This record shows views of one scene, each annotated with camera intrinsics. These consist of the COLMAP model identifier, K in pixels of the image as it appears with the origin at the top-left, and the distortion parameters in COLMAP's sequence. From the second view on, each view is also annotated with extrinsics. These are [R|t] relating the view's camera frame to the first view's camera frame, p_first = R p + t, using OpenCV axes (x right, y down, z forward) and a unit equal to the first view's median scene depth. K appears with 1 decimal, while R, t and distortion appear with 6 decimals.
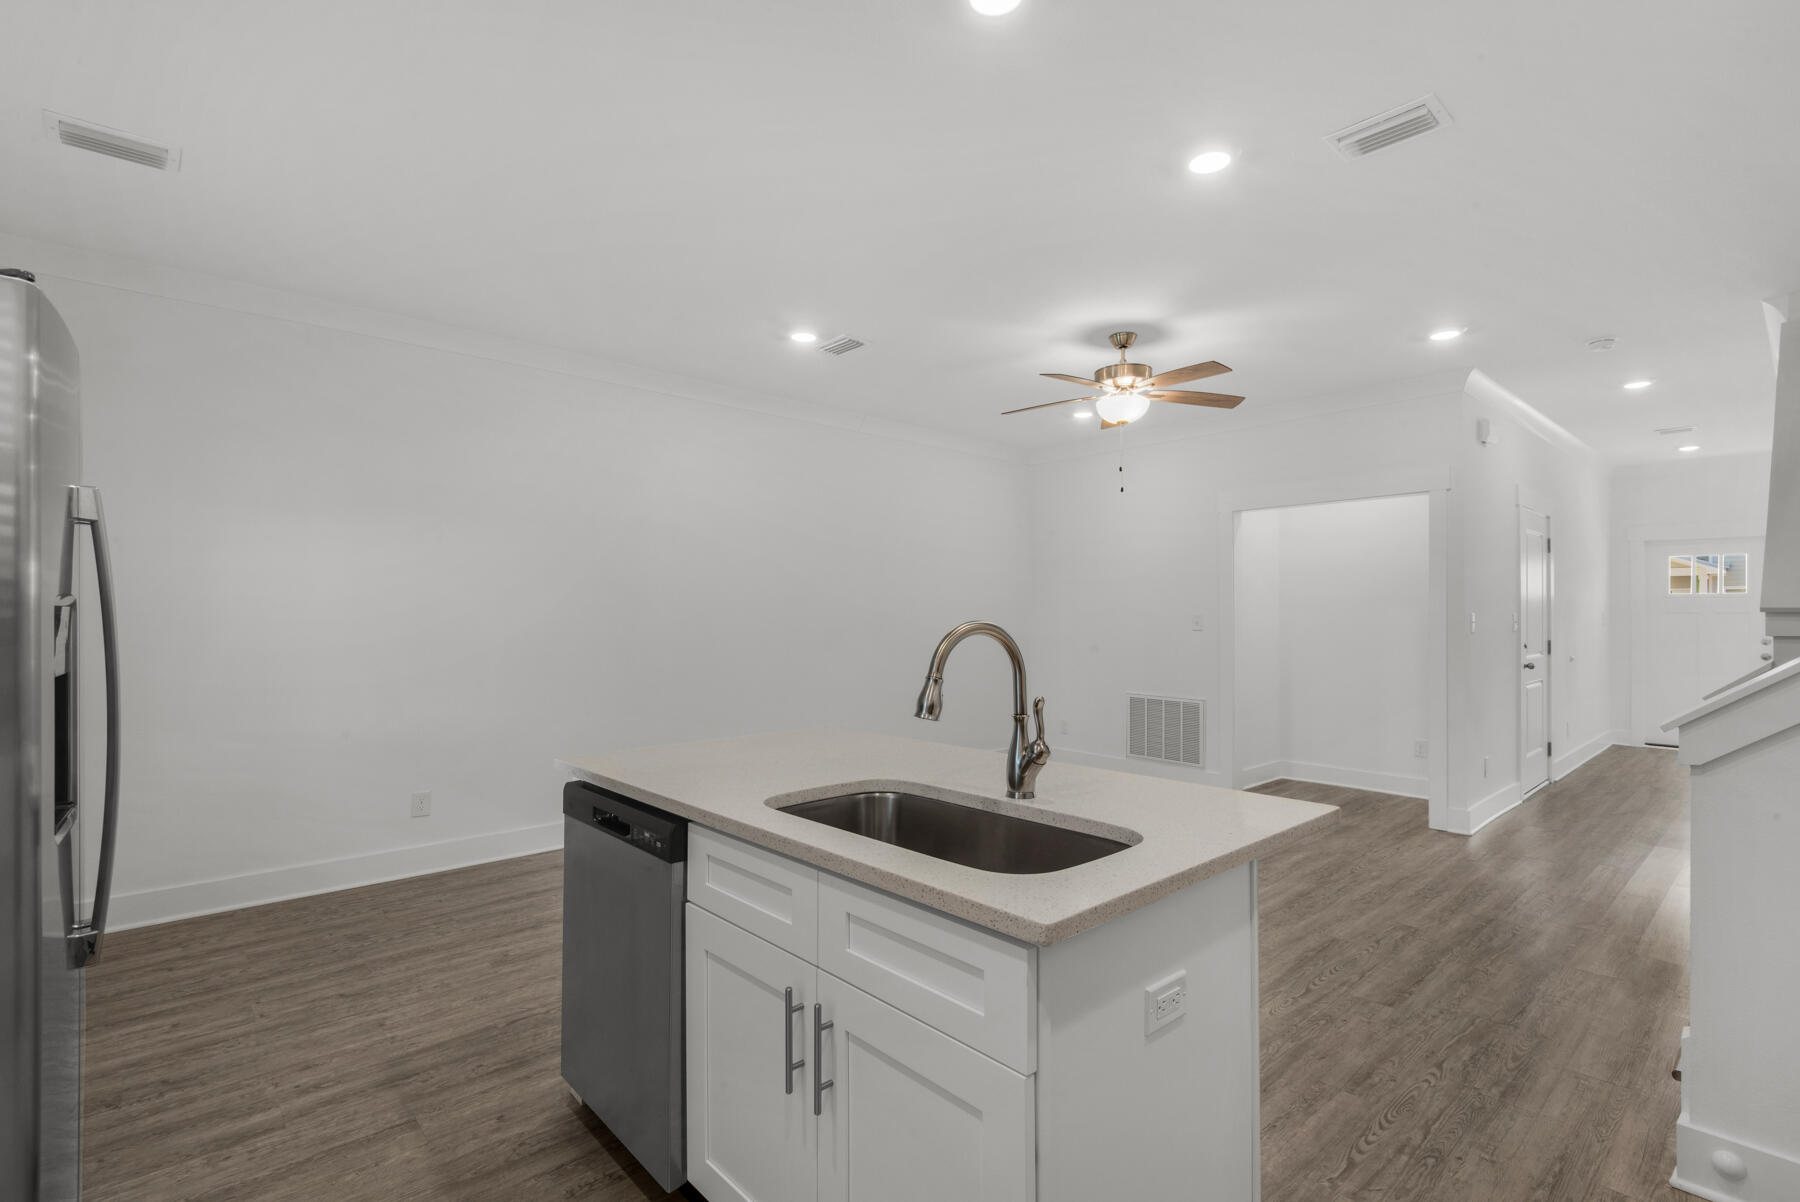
lens RADIAL K [[825.8, 0, 900.0], [0, 825.8, 601.0], [0, 0, 1]] dist [0.032931, -0.019638]
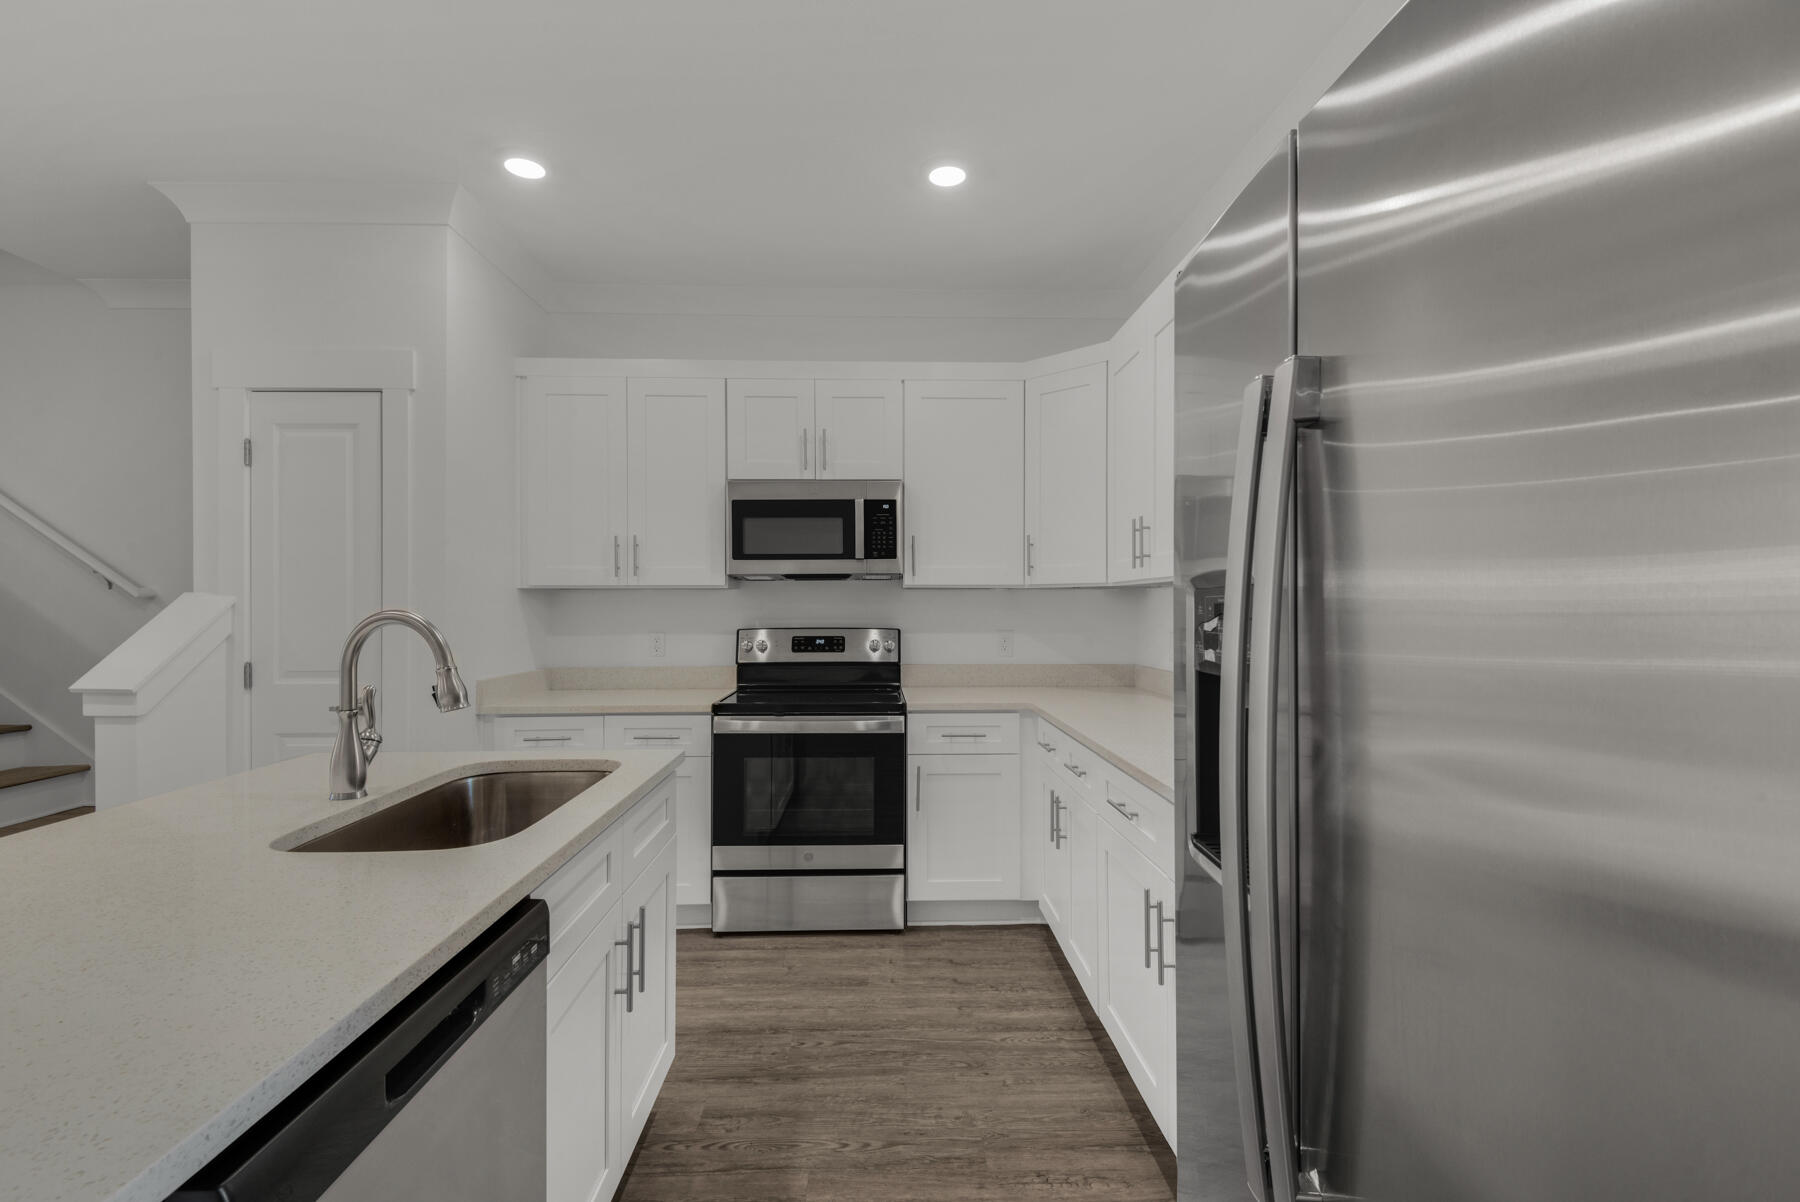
lens RADIAL K [[813.8, 0, 909.1], [0, 813.8, 596.8], [0, 0, 1]] dist [0.034516, -0.022004]
pose [[-0.770948, 0.009065, 0.636834, -0.388007], [-0.008199, 0.999675, -0.024156, 0.011339], [-0.636846, -0.023845, -0.770623, 0.550041]]
